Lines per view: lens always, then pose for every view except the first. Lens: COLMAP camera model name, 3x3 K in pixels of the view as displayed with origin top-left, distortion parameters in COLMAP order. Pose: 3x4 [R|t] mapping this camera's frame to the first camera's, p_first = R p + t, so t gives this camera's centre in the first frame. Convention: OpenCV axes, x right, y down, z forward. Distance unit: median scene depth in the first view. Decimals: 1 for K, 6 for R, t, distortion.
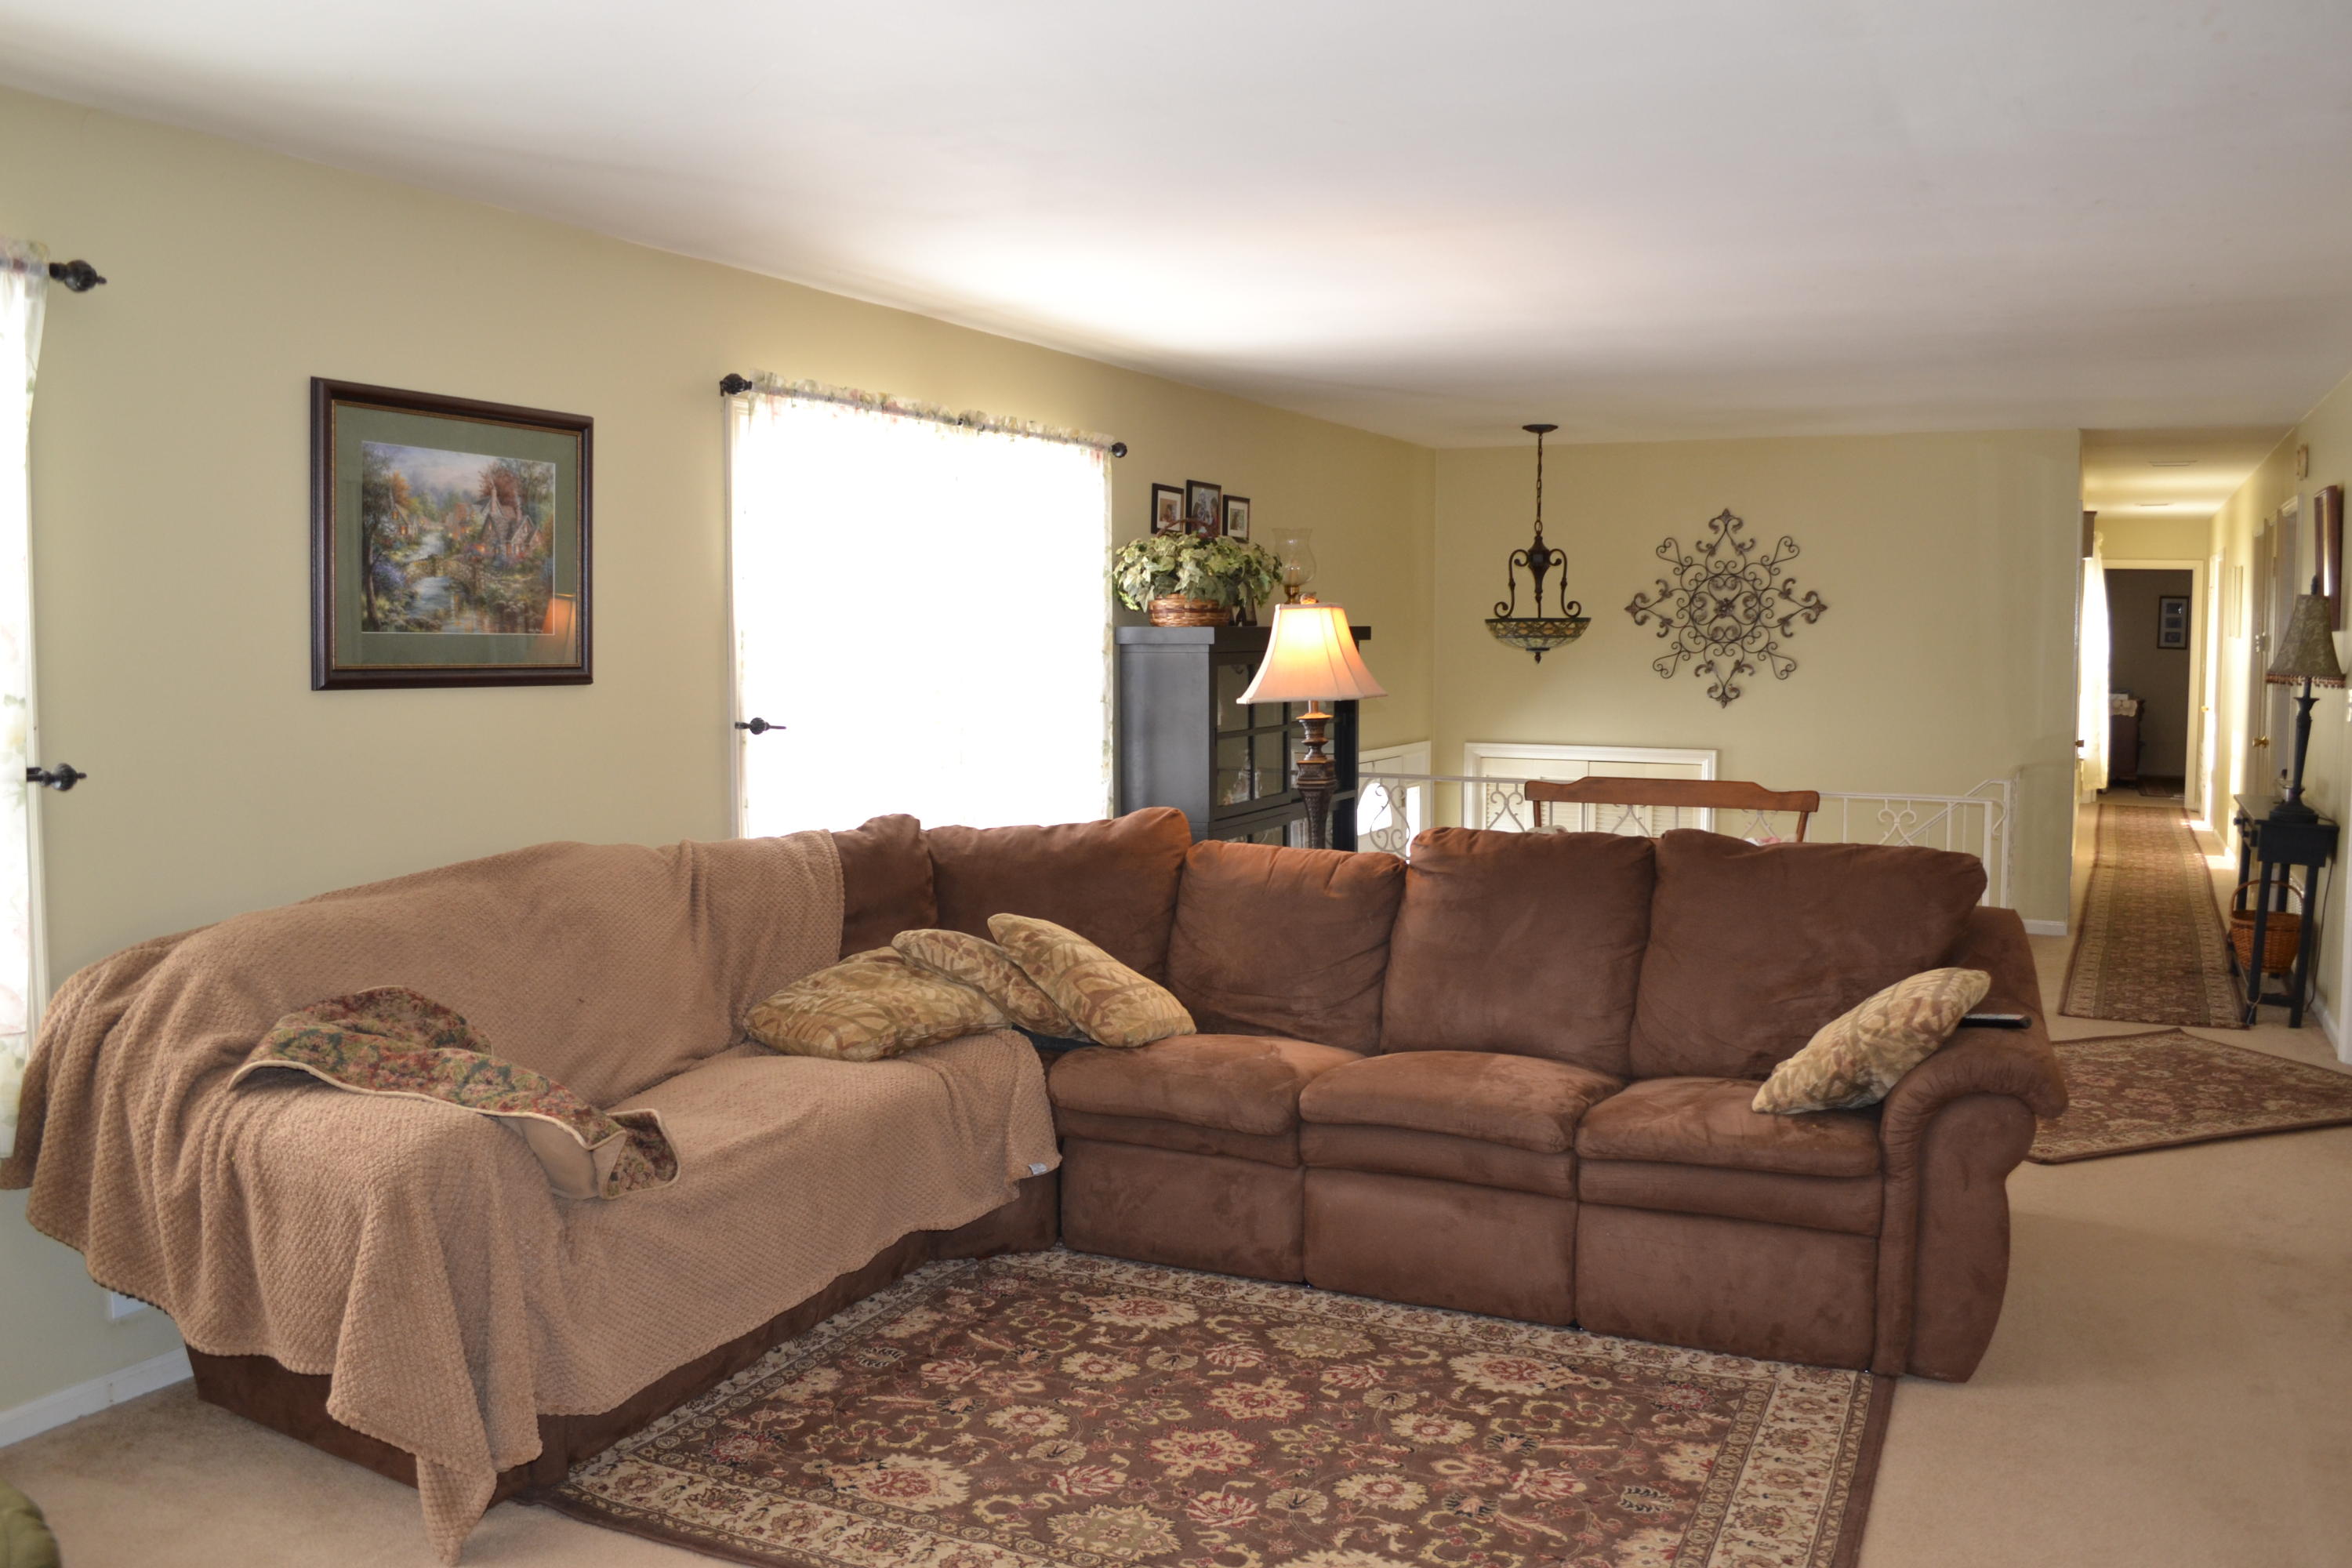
lens RADIAL K [[1879.6, 0, 1180.3], [0, 1879.6, 772.3], [0, 0, 1]] dist [-0.086329, 0.011160]
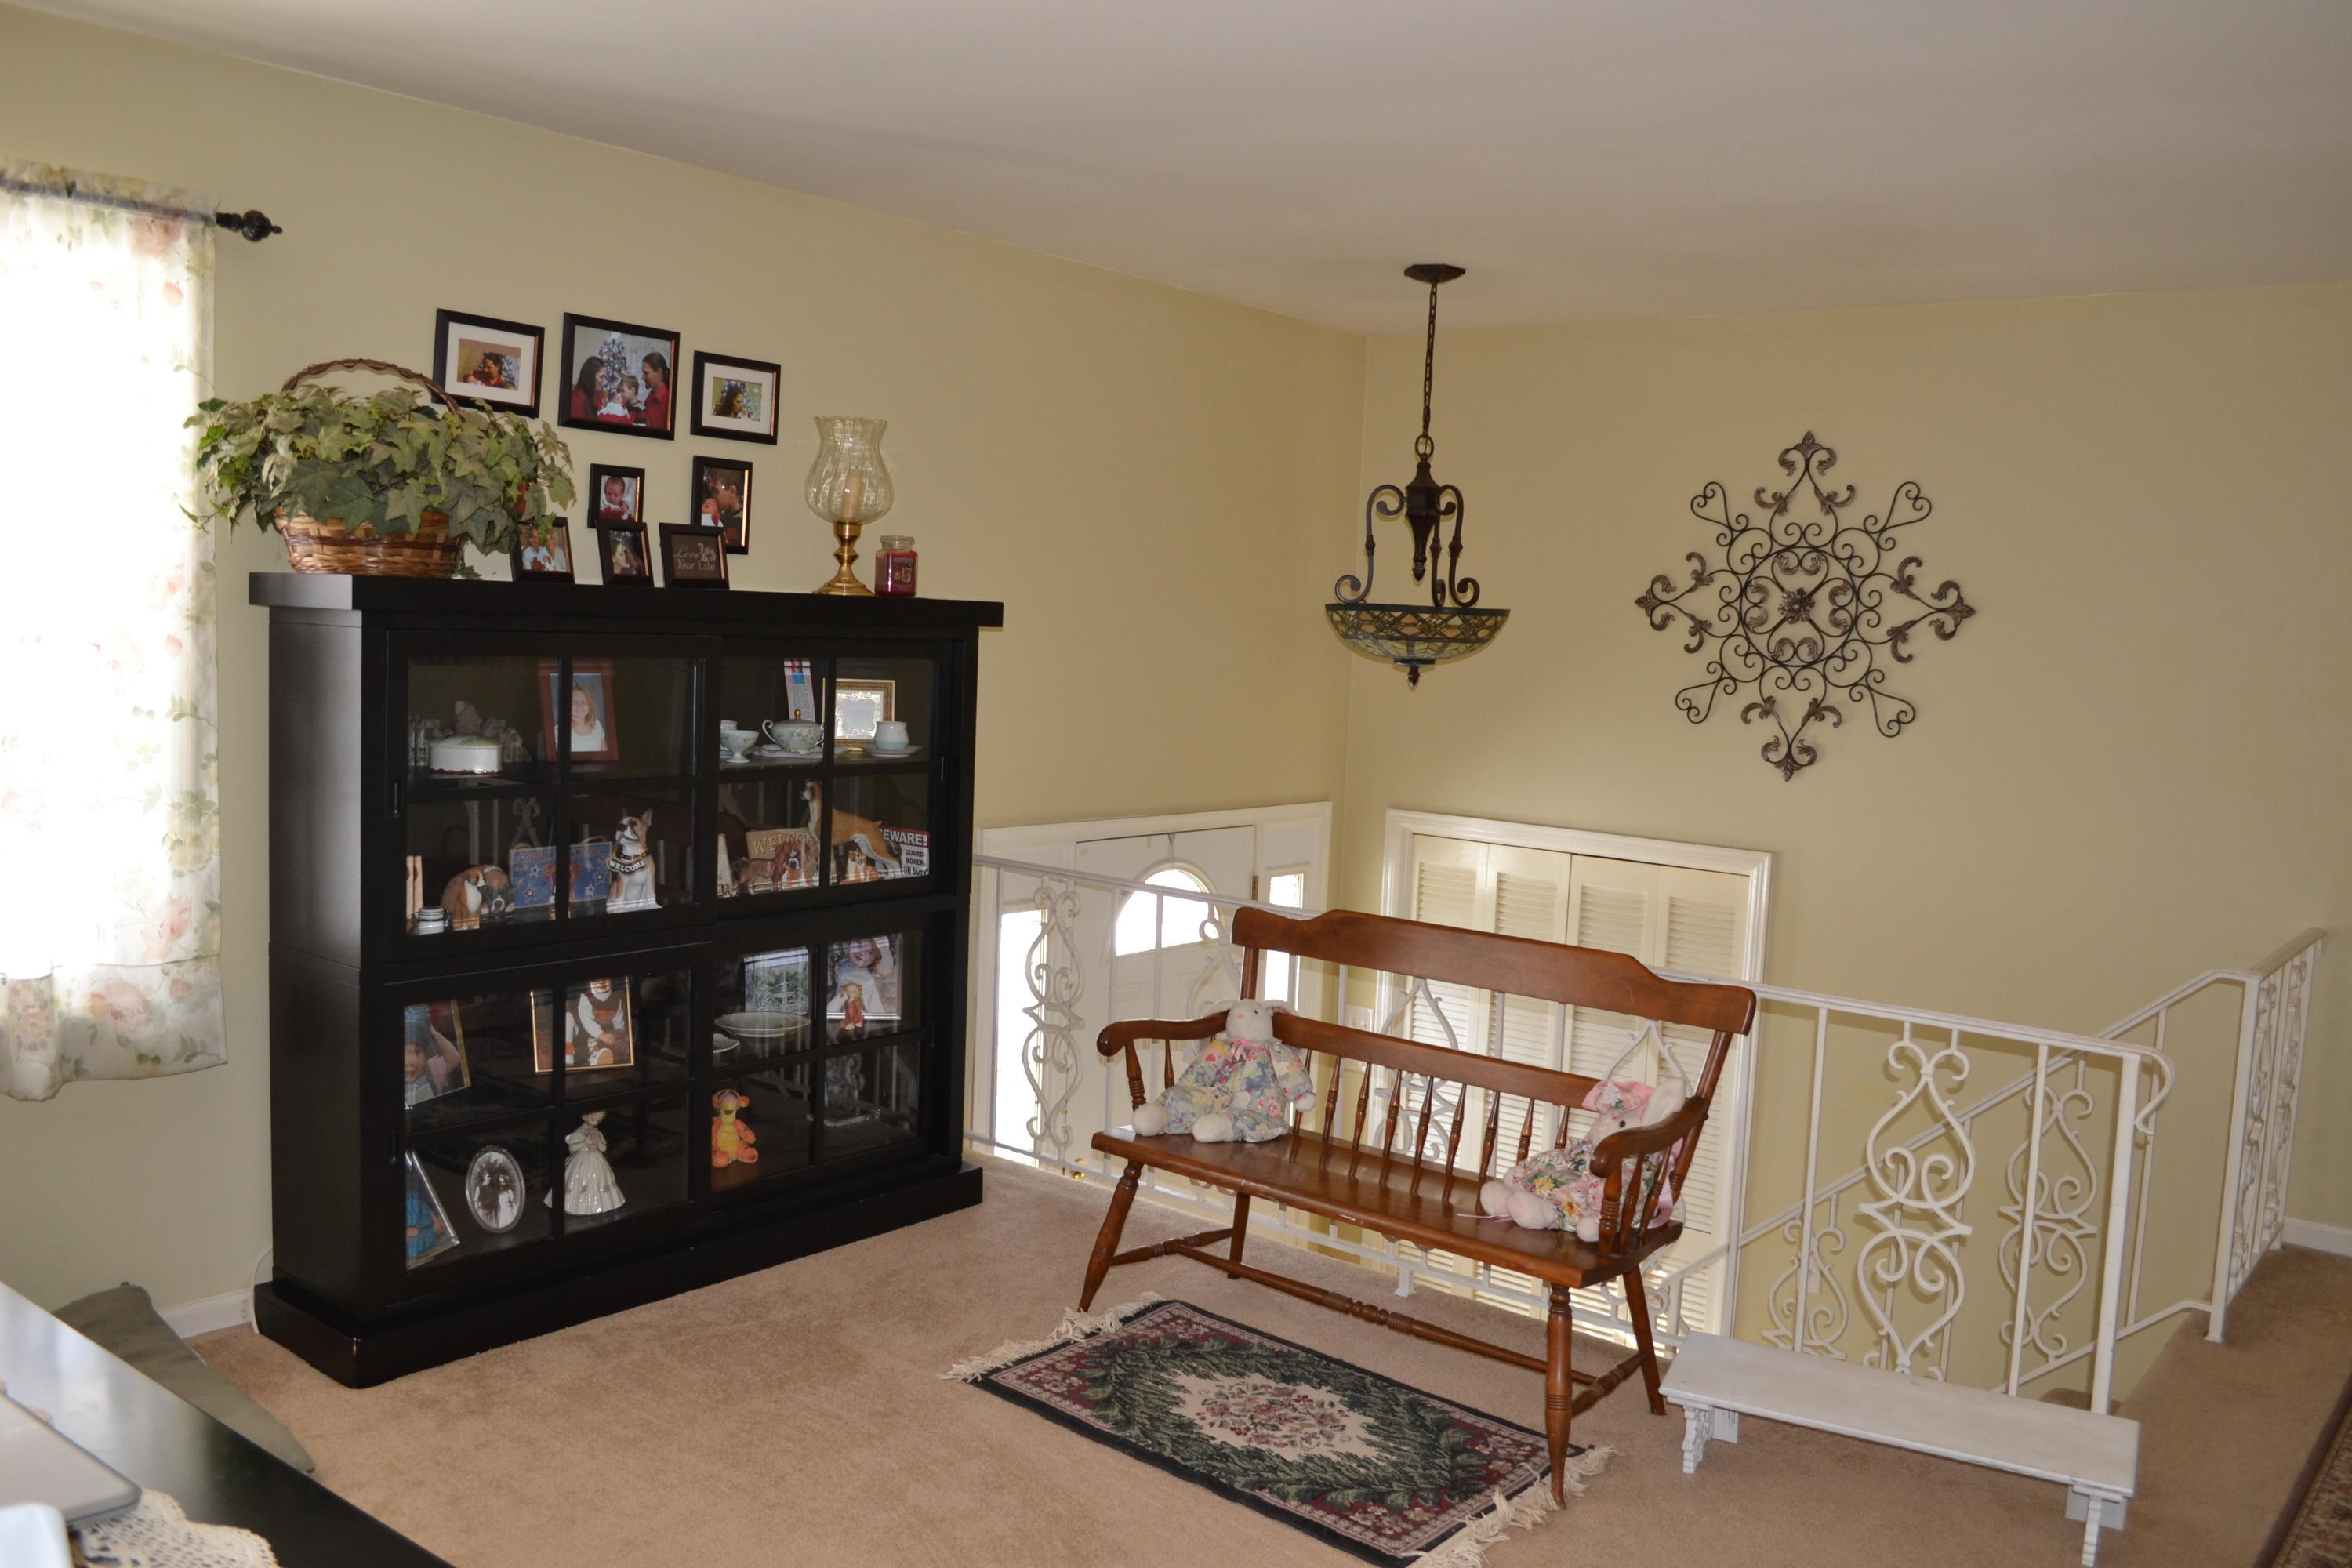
lens RADIAL K [[1879.6, 0, 1180.3], [0, 1879.6, 772.3], [0, 0, 1]] dist [-0.086329, 0.011160]
pose [[0.974990, 0.060244, -0.213929, 0.235897], [-0.060145, 0.998165, 0.006978, -0.030413], [0.213957, 0.006063, 0.976824, 0.409769]]
